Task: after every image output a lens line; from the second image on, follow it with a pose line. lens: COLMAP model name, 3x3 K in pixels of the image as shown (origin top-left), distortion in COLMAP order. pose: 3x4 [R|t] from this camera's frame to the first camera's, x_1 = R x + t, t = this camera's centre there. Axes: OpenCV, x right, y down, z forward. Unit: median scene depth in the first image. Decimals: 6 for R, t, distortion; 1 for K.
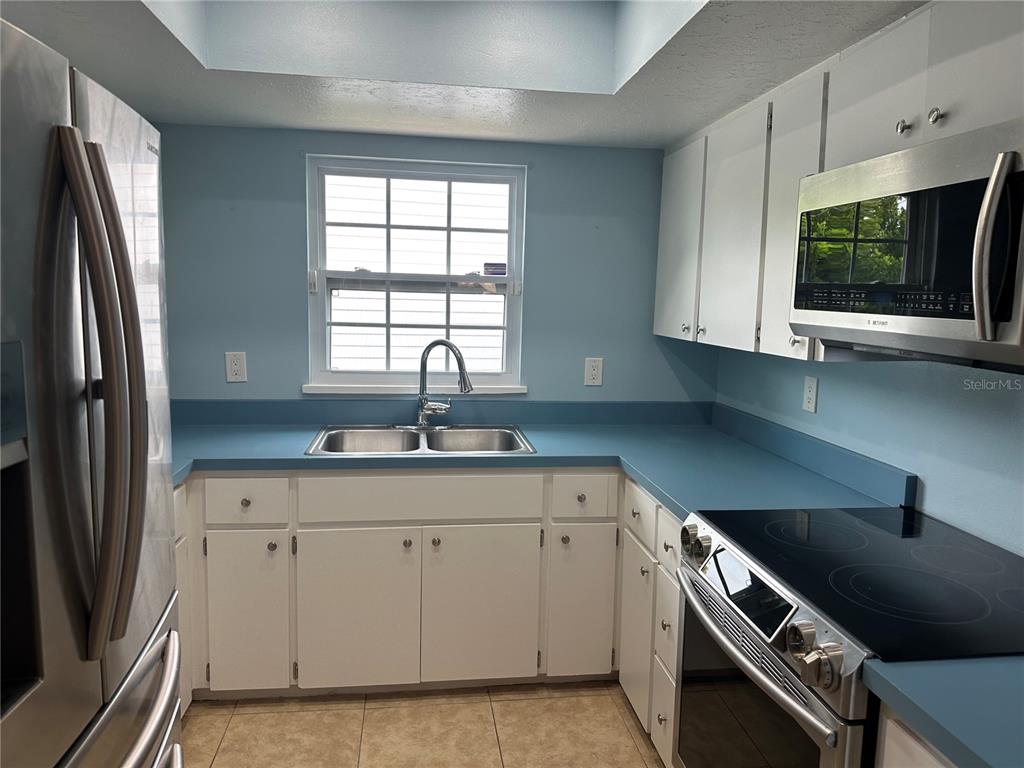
lens RADIAL K [[720.8, 0, 510.4], [0, 720.8, 383.7], [0, 0, 1]] dist [0.071863, -0.095387]
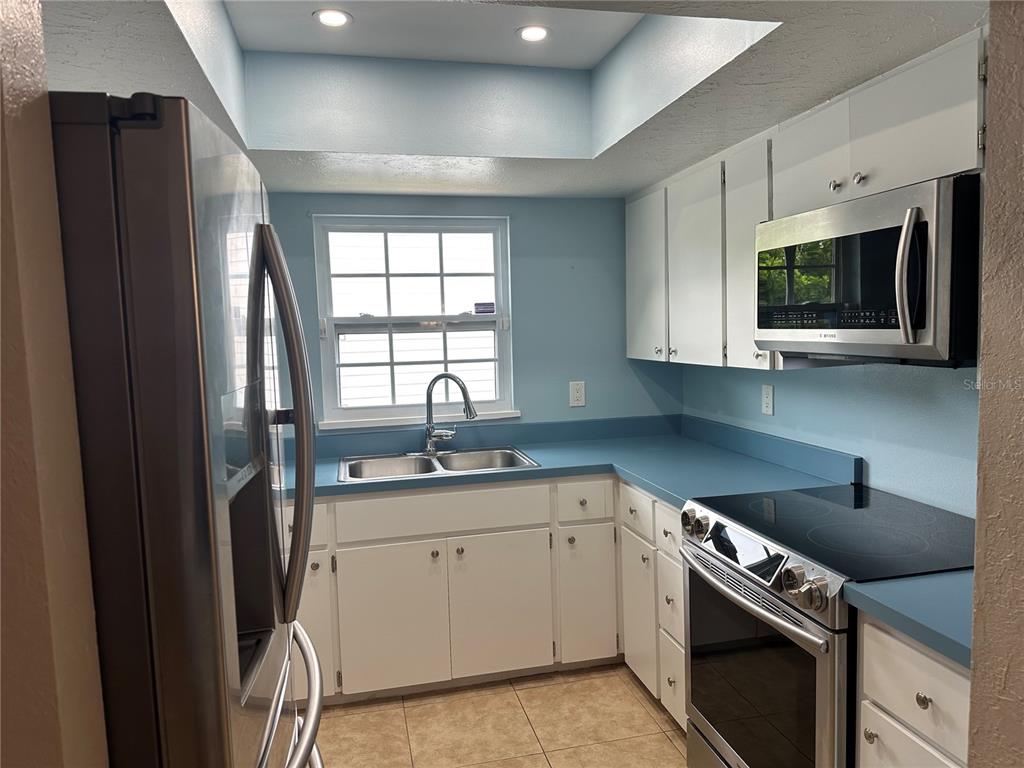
lens RADIAL K [[720.8, 0, 516.3], [0, 720.8, 393.6], [0, 0, 1]] dist [0.071863, -0.095387]
pose [[0.993902, -0.062633, 0.090755, -0.099878], [0.065637, 0.997378, -0.030489, 0.013127], [-0.088608, 0.036260, 0.995406, -0.138952]]
